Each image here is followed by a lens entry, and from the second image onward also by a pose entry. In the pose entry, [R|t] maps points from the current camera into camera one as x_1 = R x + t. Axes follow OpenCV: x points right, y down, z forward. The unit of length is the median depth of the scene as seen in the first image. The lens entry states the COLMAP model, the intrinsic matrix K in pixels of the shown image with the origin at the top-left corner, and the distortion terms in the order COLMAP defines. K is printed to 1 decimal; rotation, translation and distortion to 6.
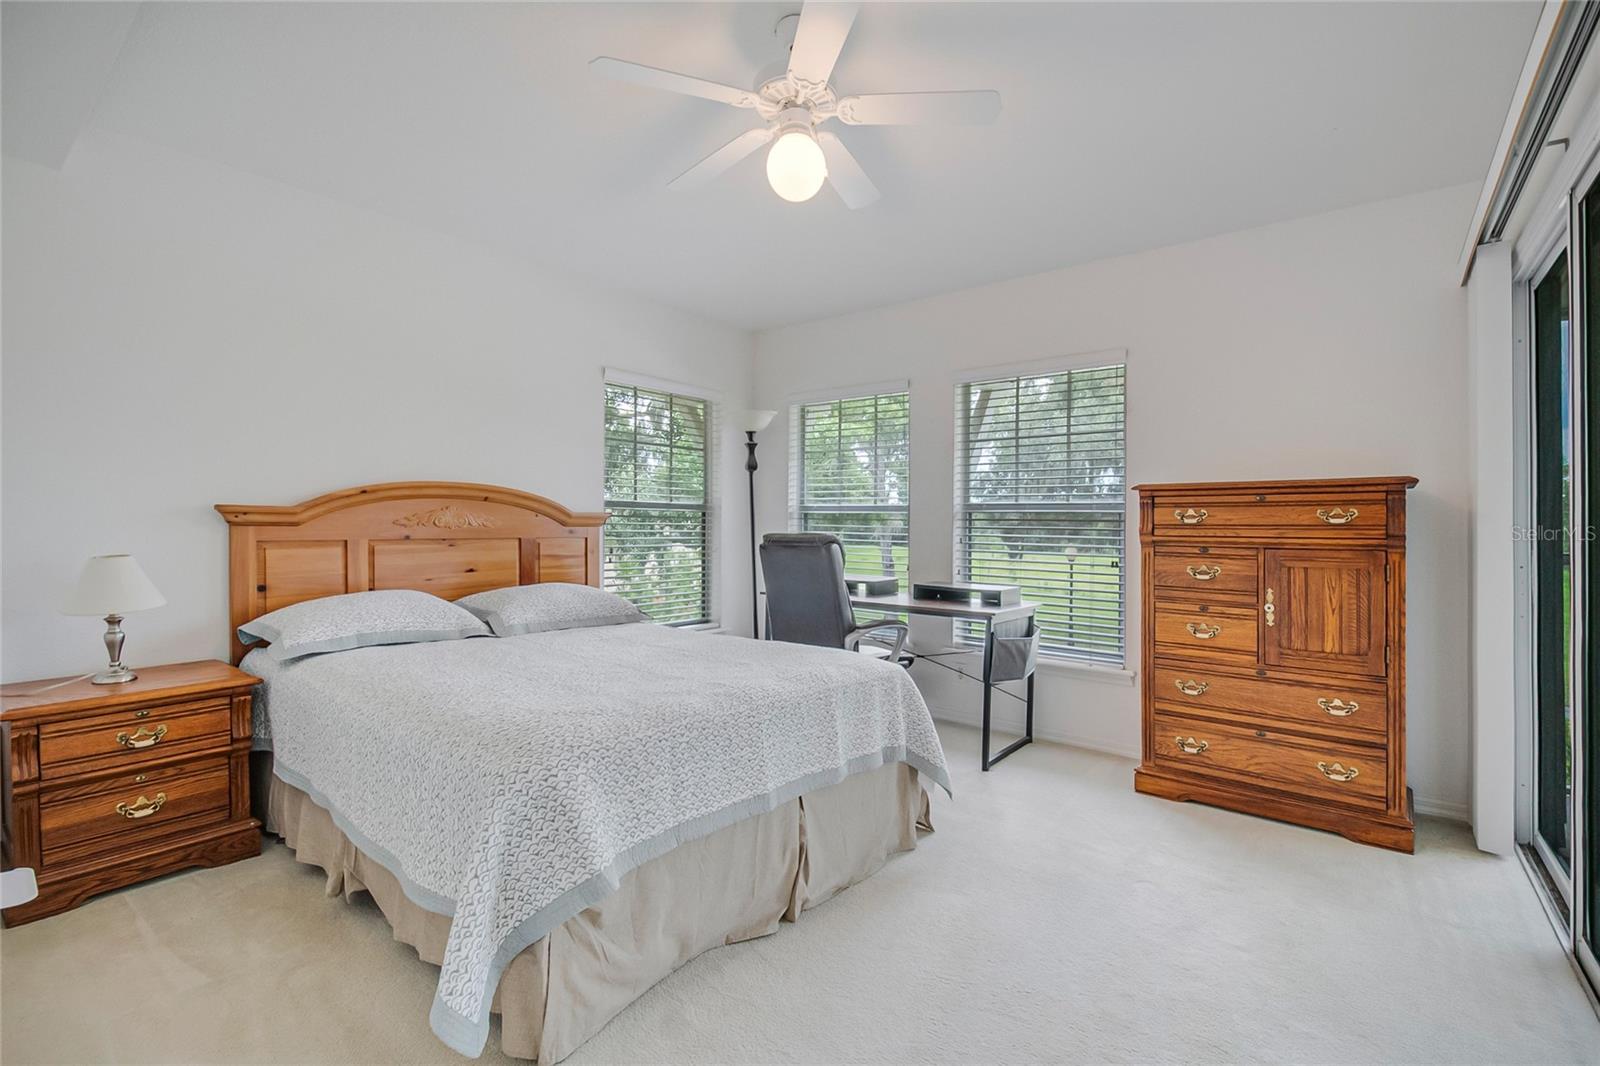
lens RADIAL K [[680.0, 0, 786.3], [0, 680.0, 529.7], [0, 0, 1]] dist [0.016769, -0.000332]
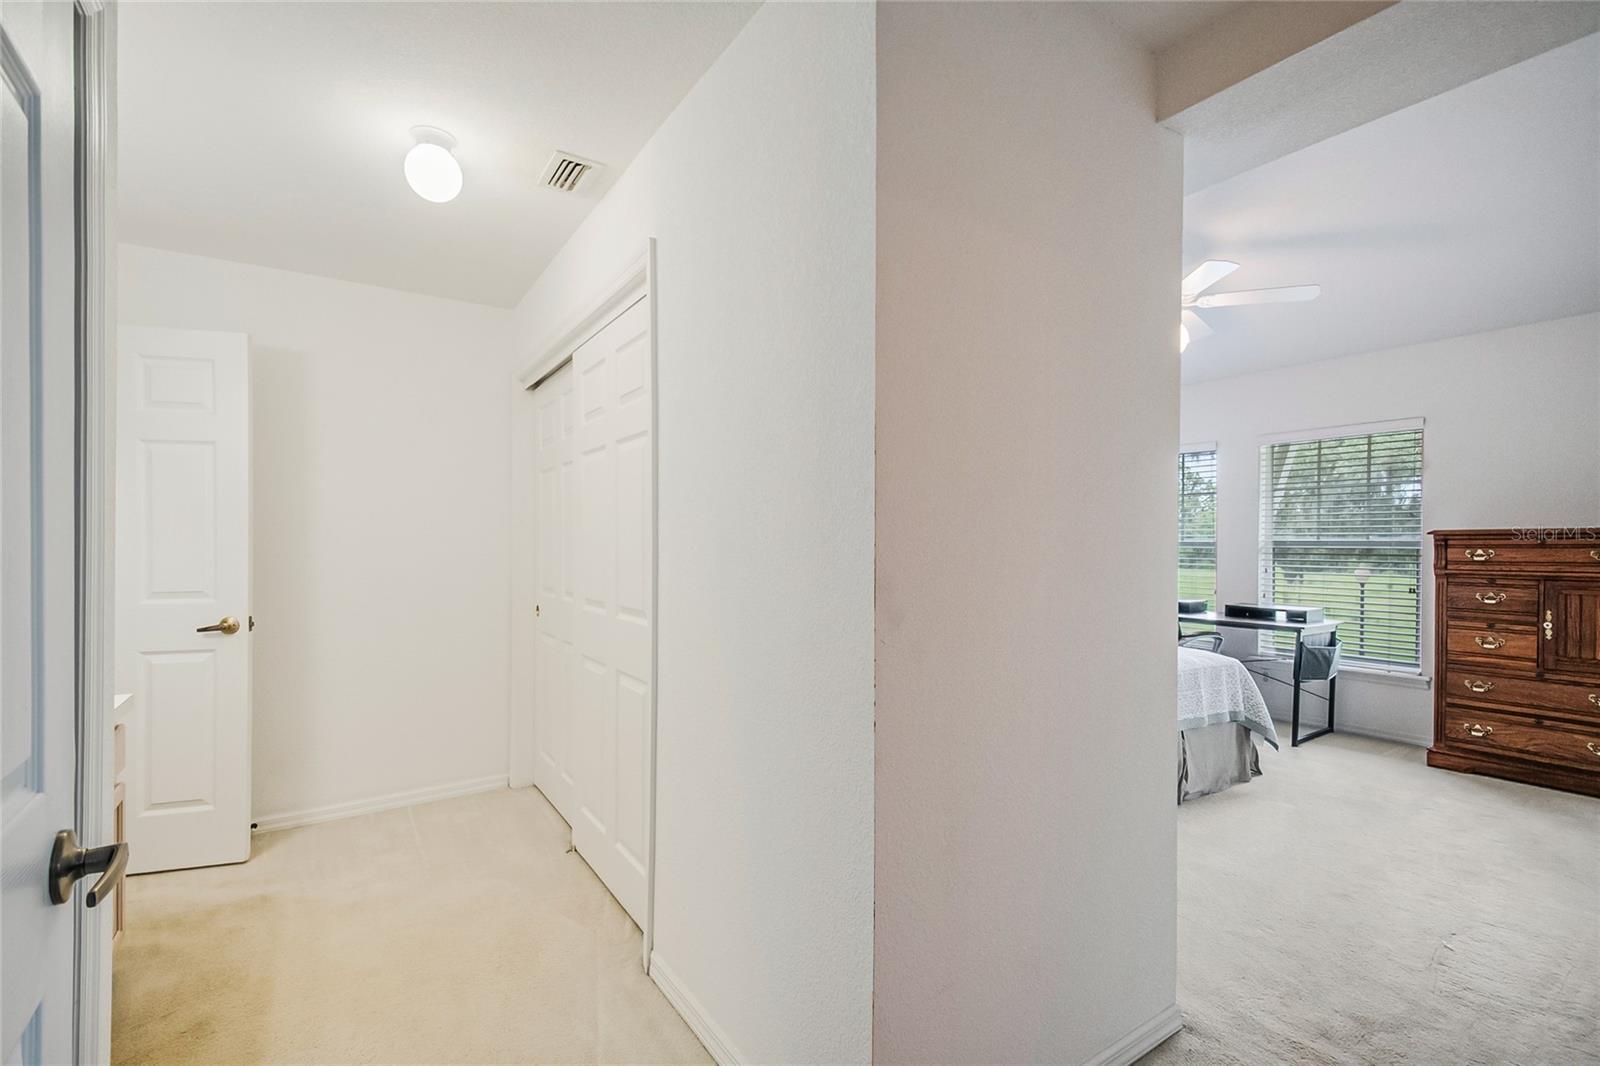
lens RADIAL K [[705.9, 0, 805.3], [0, 705.9, 560.4], [0, 0, 1]] dist [0.017068, -0.015266]
pose [[0.965451, -0.000880, -0.260584, -0.299117], [0.005348, 0.999851, 0.016440, -0.038272], [0.260531, -0.017265, 0.965311, -0.639677]]
